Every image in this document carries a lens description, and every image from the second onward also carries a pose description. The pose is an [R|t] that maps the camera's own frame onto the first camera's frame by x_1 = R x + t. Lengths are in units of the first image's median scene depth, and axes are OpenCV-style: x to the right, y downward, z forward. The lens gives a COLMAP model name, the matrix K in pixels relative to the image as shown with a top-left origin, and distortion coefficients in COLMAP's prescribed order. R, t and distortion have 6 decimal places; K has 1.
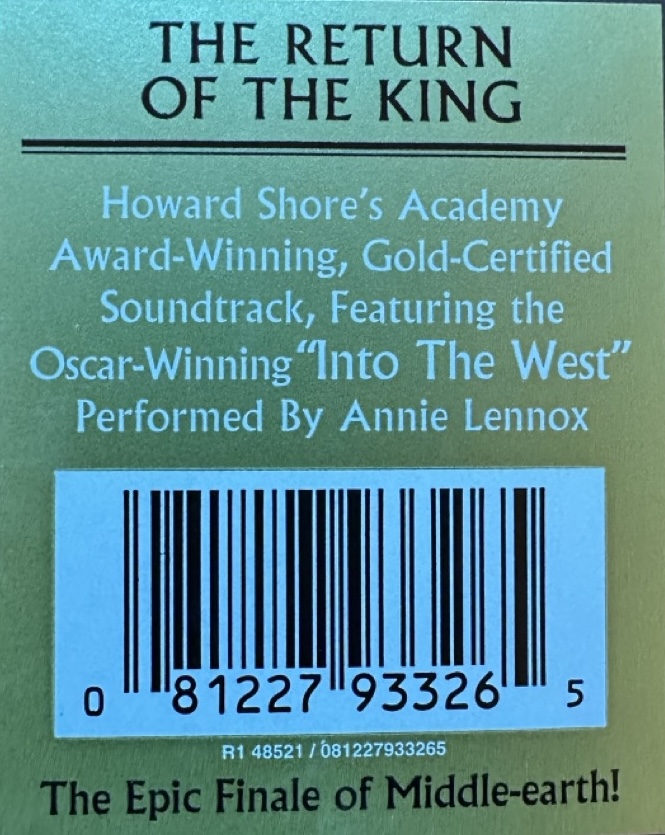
lens RADIAL K [[665.8, 0, 286.1], [0, 665.8, 408.9], [0, 0, 1]] dist [0.005476, 0.001453]
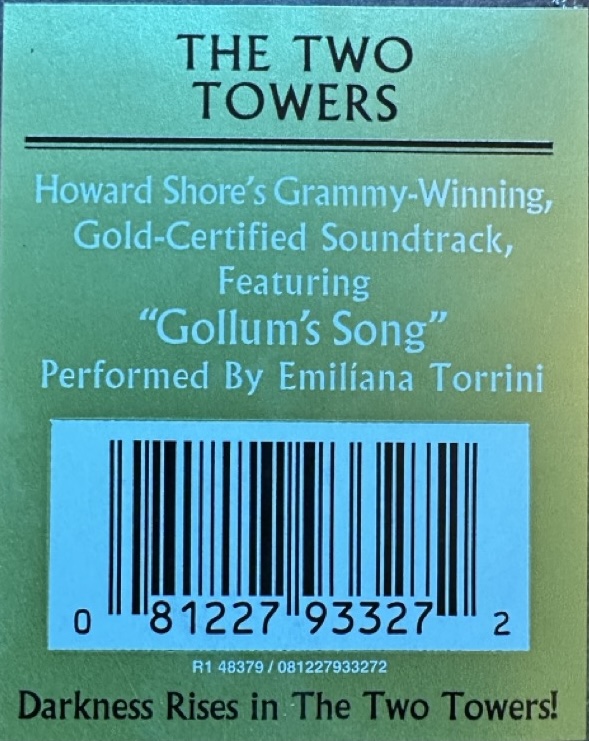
lens RADIAL K [[584.2, 0, 294.5], [0, 584.2, 370.5], [0, 0, 1]] dist [-0.054149, 0.075072]
pose [[0.999824, 0.010458, -0.015584, 0.139243], [-0.010449, 0.999945, 0.000688, -0.000697], [0.015590, -0.000525, 0.999878, 0.004356]]
